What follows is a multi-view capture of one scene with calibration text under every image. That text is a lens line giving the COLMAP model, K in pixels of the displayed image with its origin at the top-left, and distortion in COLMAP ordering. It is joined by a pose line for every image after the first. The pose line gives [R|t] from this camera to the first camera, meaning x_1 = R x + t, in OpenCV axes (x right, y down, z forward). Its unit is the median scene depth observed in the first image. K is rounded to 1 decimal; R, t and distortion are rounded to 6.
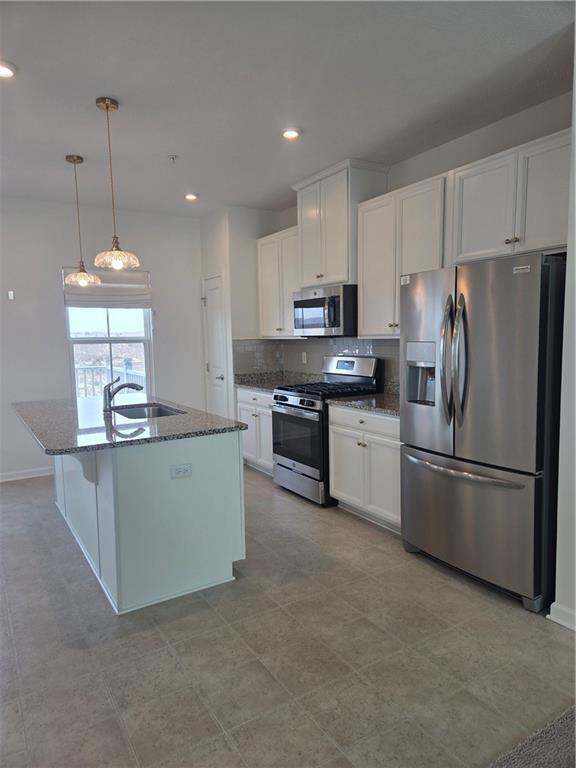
lens RADIAL K [[513.8, 0, 287.3], [0, 513.8, 387.8], [0, 0, 1]] dist [0.013340, -0.005301]
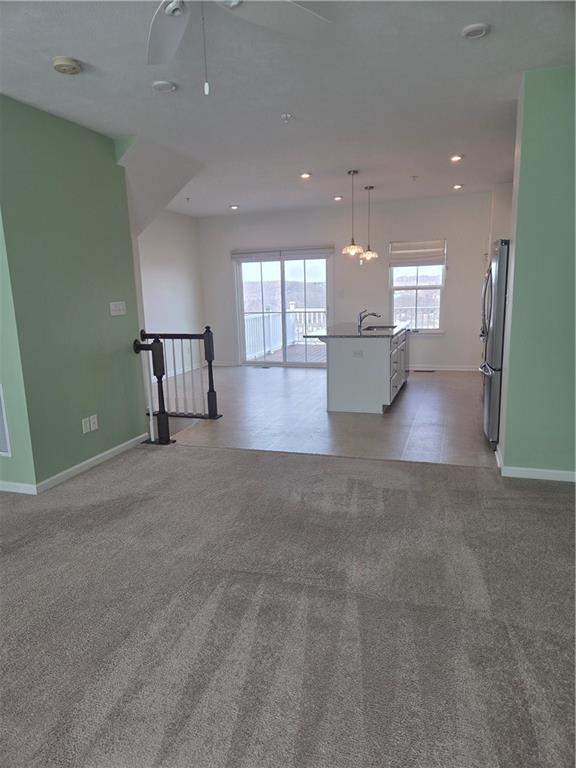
lens RADIAL K [[513.8, 0, 287.3], [0, 513.8, 387.8], [0, 0, 1]] dist [0.013340, -0.005301]
pose [[0.639078, 0.137331, -0.756783, 0.616784], [-0.051700, 0.989375, 0.135880, 0.014561], [0.767403, -0.047712, 0.639388, -0.290654]]
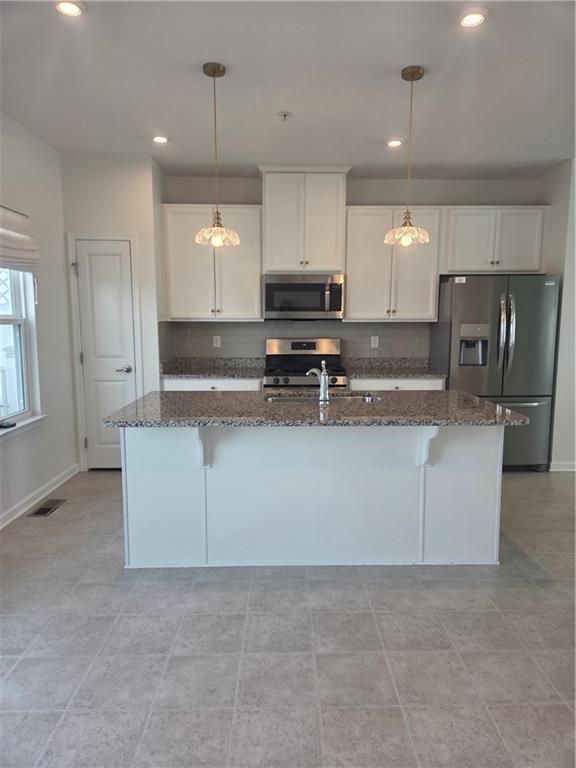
lens RADIAL K [[526.4, 0, 288.0], [0, 526.4, 384.0], [0, 0, 1]] dist [0.034216, -0.004788]
pose [[0.505489, -0.087912, 0.858343, -0.743515], [0.077714, 0.995391, 0.056182, -0.024580], [-0.859326, 0.038306, 0.509991, 0.386636]]
